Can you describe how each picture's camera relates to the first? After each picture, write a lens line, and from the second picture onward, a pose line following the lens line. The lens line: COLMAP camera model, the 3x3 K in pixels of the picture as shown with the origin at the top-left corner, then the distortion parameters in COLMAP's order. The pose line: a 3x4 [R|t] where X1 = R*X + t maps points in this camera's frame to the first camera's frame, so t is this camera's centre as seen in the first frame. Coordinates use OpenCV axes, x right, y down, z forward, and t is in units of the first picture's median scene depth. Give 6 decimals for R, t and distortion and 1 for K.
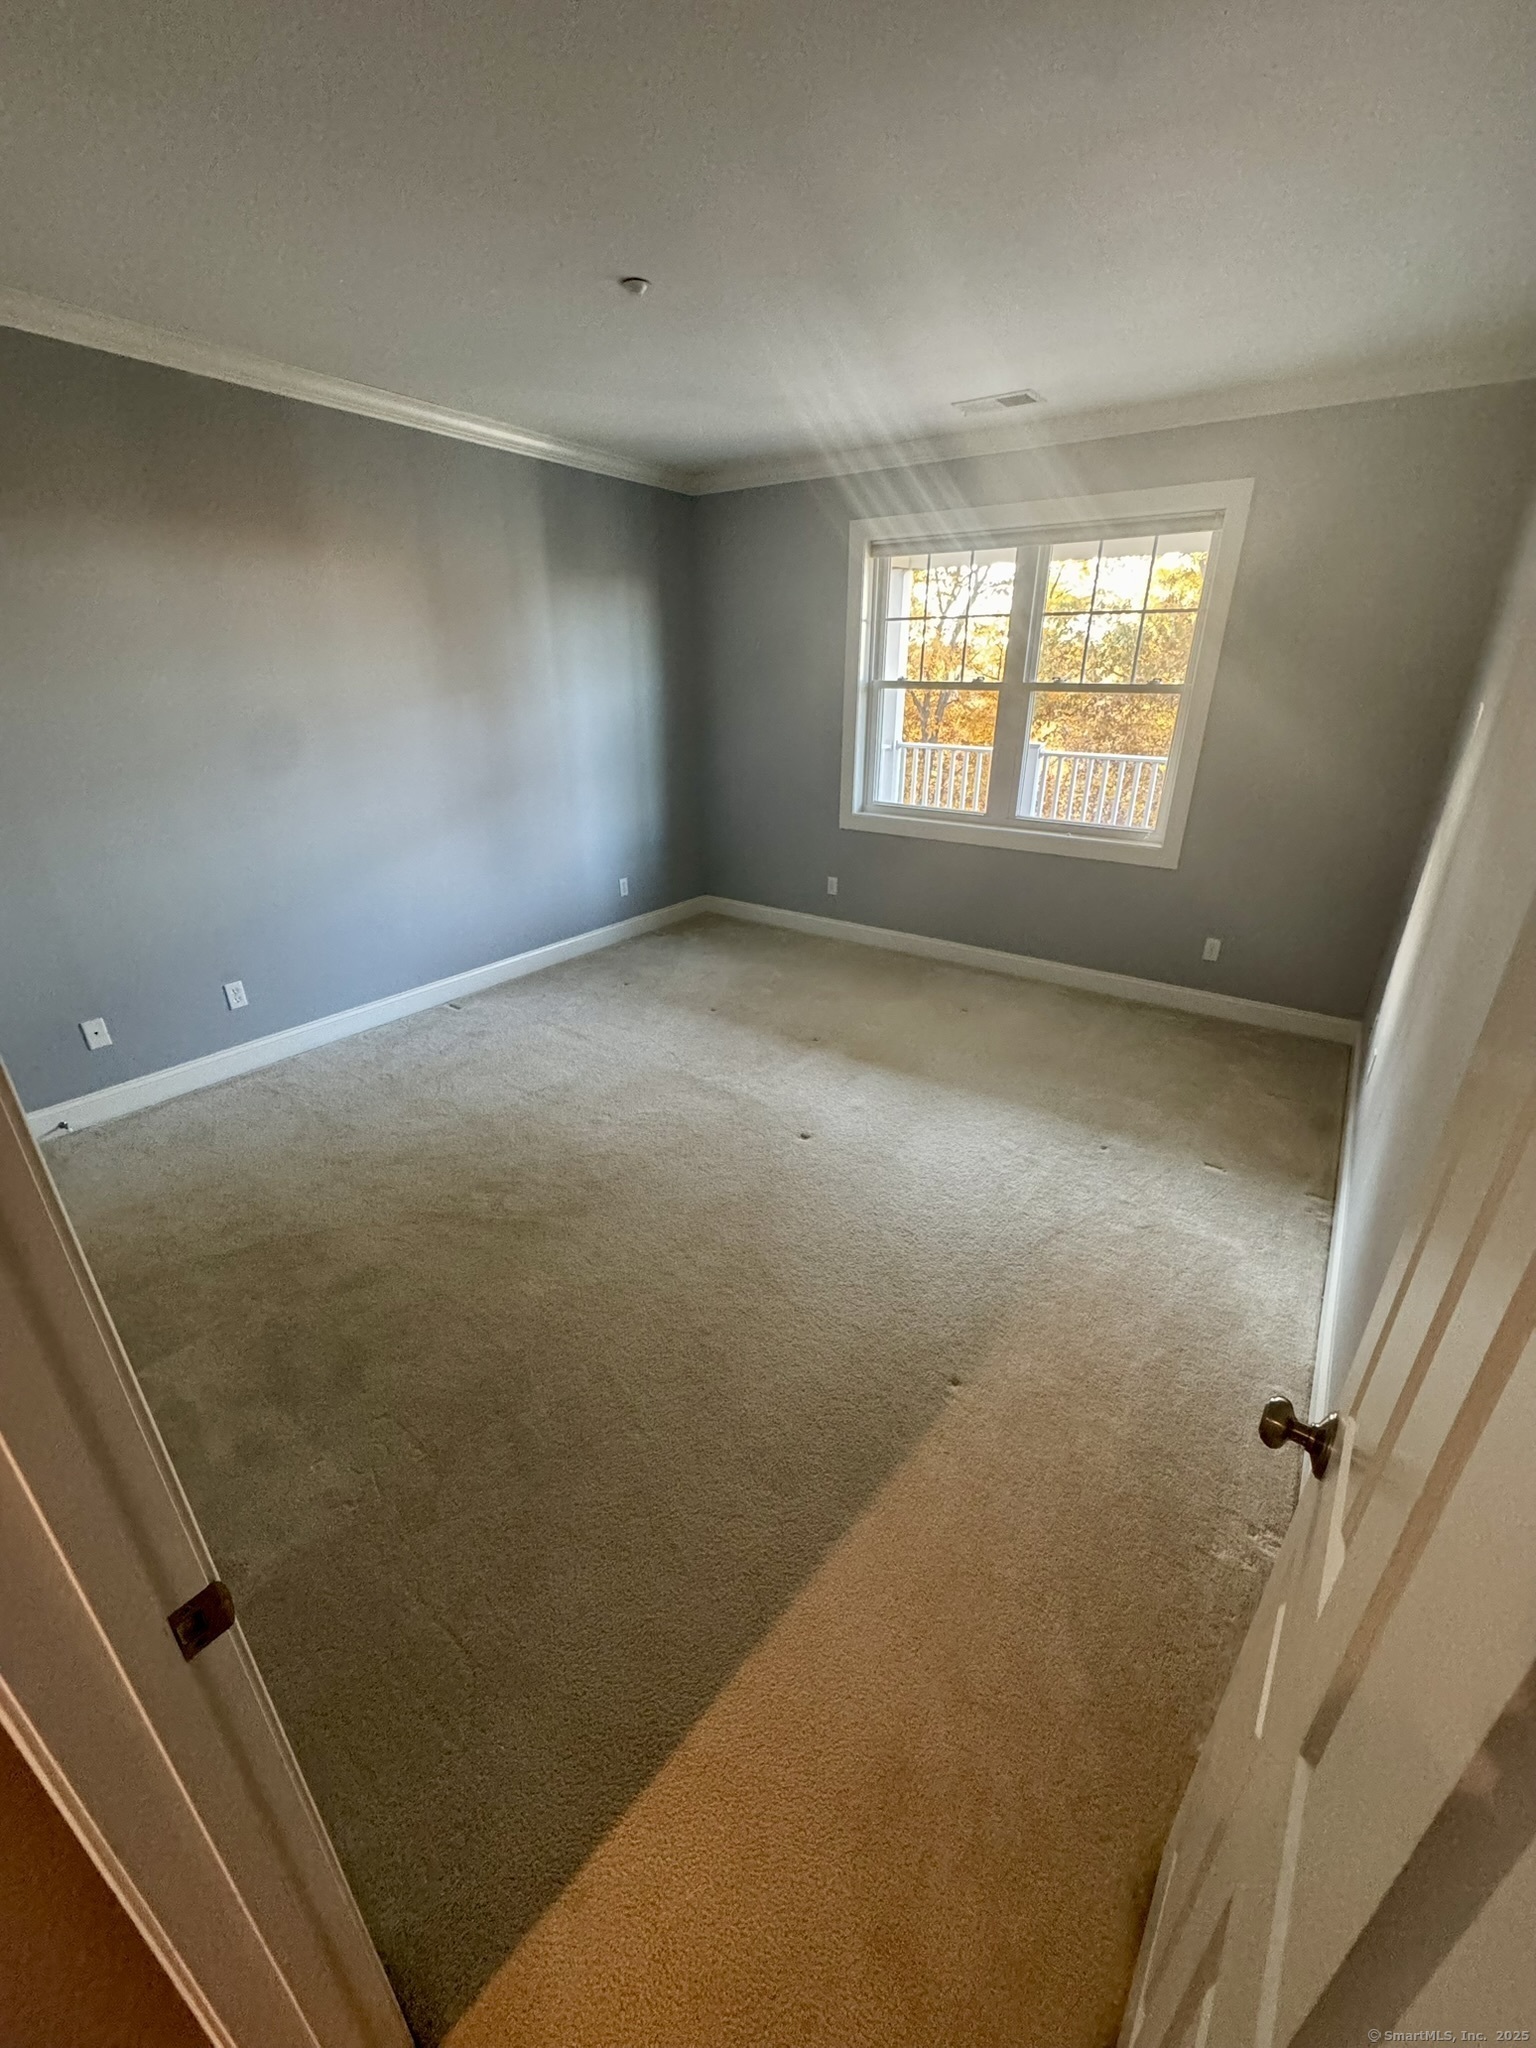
lens RADIAL K [[814.8, 0, 761.6], [0, 814.8, 1029.9], [0, 0, 1]] dist [-0.002699, 0.000006]
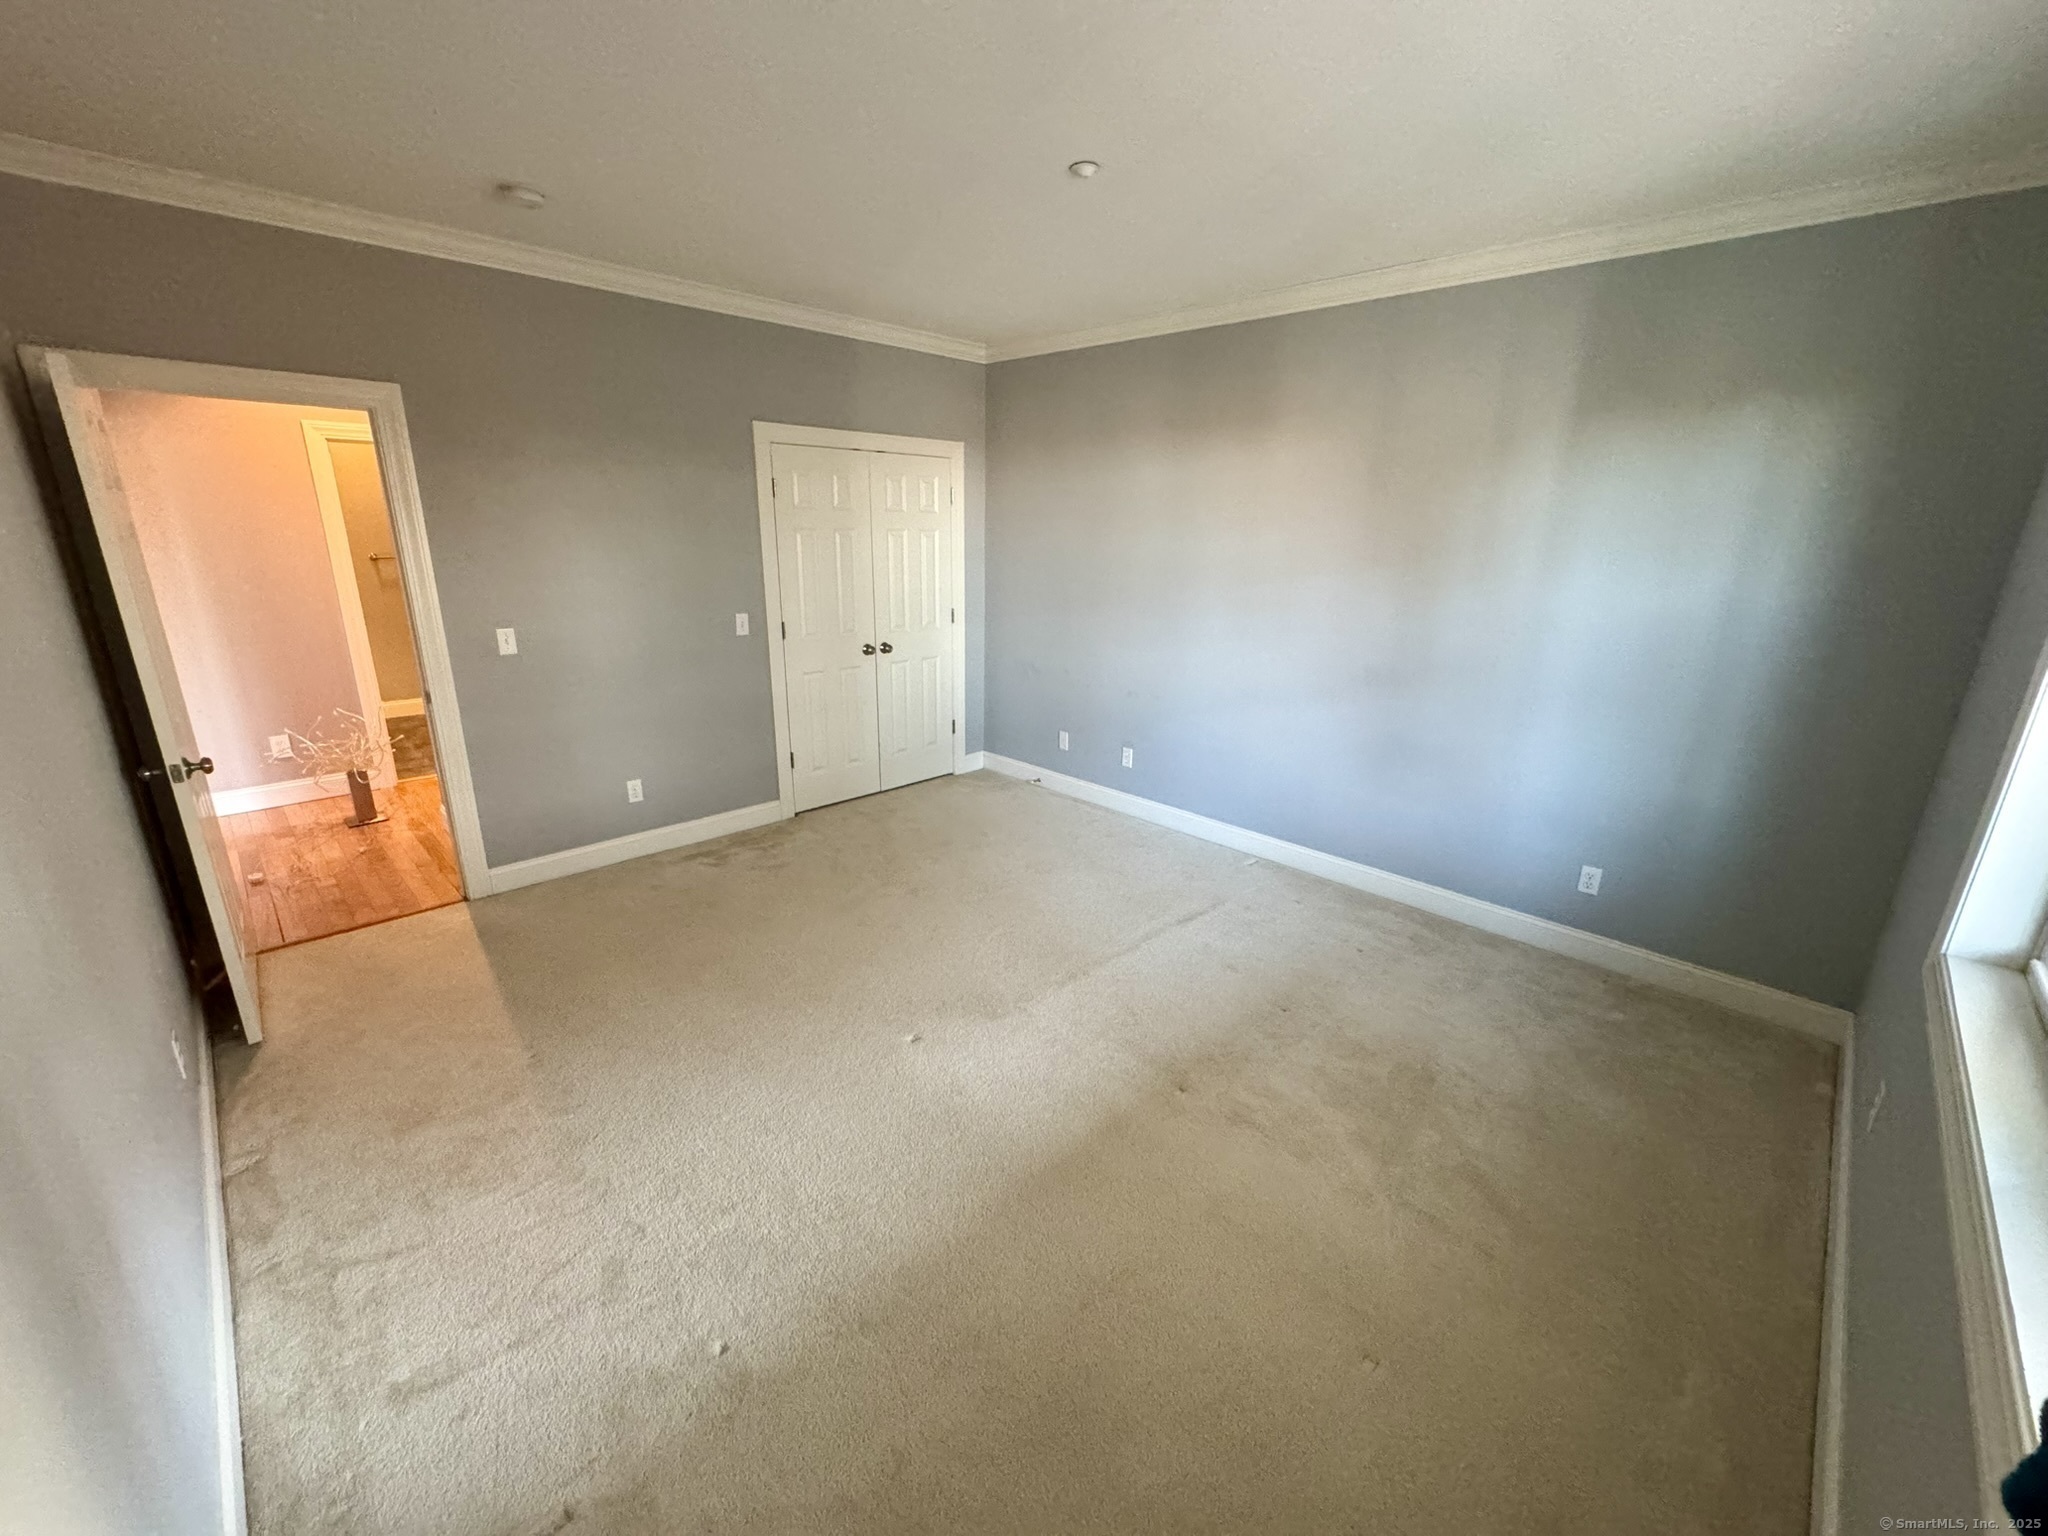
lens RADIAL K [[814.8, 0, 1040.2], [0, 814.8, 780.0], [0, 0, 1]] dist [-0.002699, 0.000006]
pose [[-0.155889, 0.291107, -0.943904, 0.612535], [-0.419103, 0.845816, 0.330072, -0.356929], [0.894456, 0.447048, -0.009850, 0.789402]]
